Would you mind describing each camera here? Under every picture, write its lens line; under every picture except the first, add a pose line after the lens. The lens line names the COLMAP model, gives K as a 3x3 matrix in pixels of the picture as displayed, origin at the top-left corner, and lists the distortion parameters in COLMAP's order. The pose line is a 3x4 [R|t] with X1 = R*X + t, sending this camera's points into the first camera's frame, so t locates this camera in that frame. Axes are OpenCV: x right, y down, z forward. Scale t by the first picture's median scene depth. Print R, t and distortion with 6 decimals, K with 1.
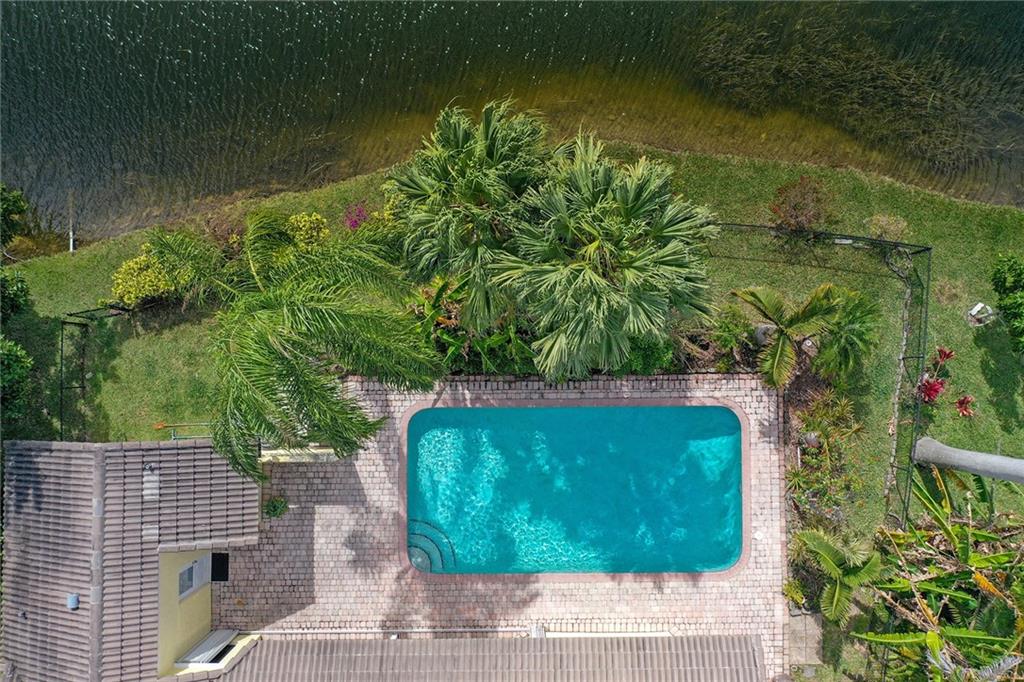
lens RADIAL K [[814.5, 0, 512.0], [0, 814.5, 341.0], [0, 0, 1]] dist [0.007515, 0.001458]
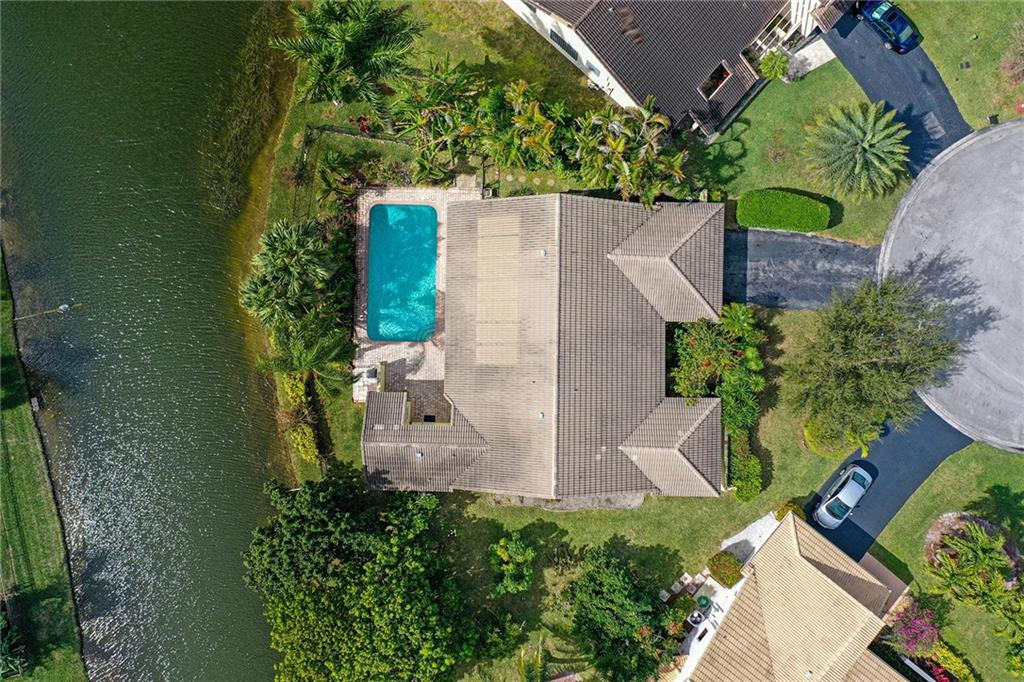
lens RADIAL K [[814.5, 0, 512.0], [0, 814.5, 341.0], [0, 0, 1]] dist [0.007515, 0.001458]
pose [[0.020976, -0.999288, 0.031362, -0.196320], [0.999487, 0.021720, 0.023548, 0.459729], [-0.024213, 0.030852, 0.999231, -1.439455]]
